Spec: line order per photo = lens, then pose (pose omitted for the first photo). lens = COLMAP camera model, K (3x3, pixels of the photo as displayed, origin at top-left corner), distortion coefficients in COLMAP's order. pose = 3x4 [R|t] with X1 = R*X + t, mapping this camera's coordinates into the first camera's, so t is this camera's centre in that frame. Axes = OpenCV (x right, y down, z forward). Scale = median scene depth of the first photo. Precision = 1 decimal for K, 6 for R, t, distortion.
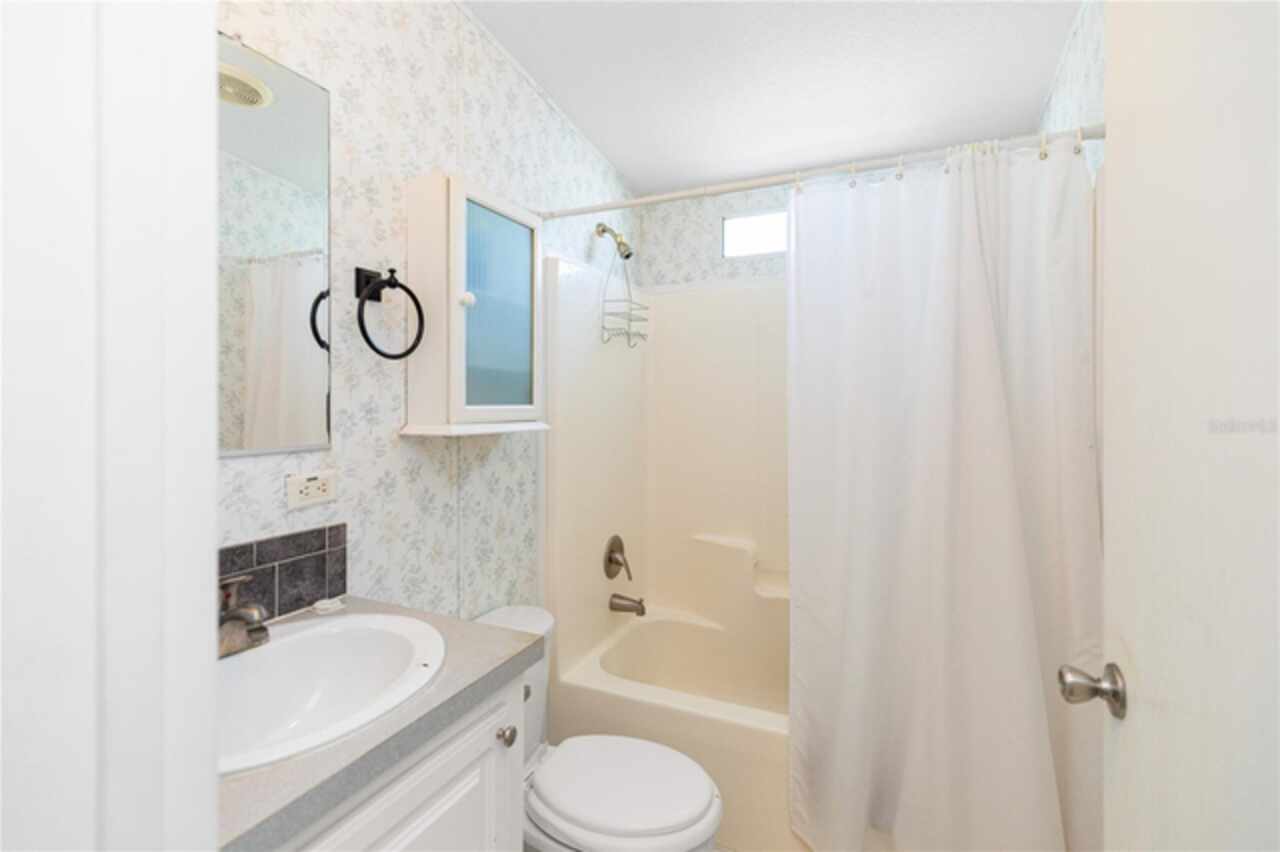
lens RADIAL K [[587.6, 0, 636.9], [0, 587.6, 415.9], [0, 0, 1]] dist [0.003407, 0.000138]
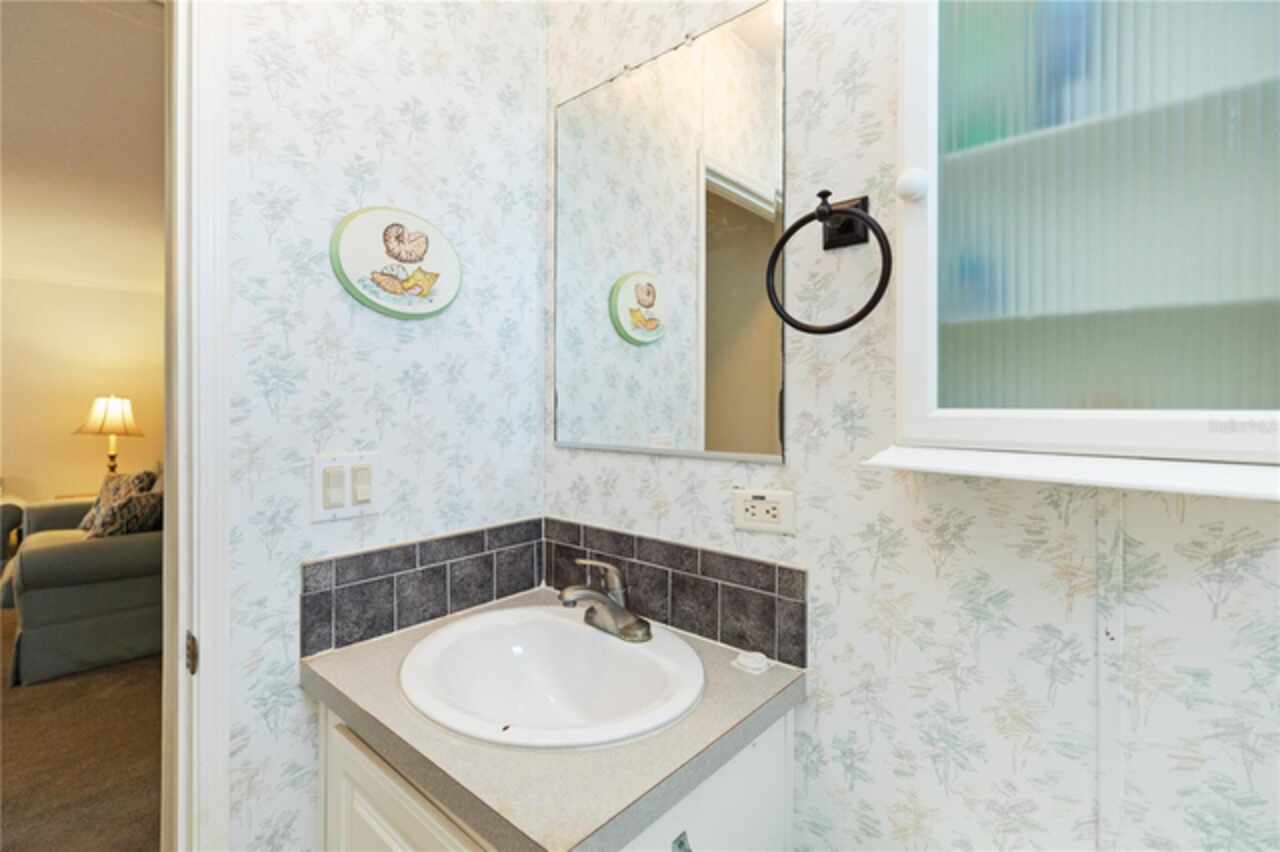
lens RADIAL K [[587.6, 0, 617.2], [0, 587.6, 405.3], [0, 0, 1]] dist [0.003407, 0.000138]
pose [[-0.307890, 0.003817, -0.951414, 0.259912], [-0.022005, 0.999696, 0.011132, -0.022592], [0.951167, 0.024363, -0.307712, 1.012567]]
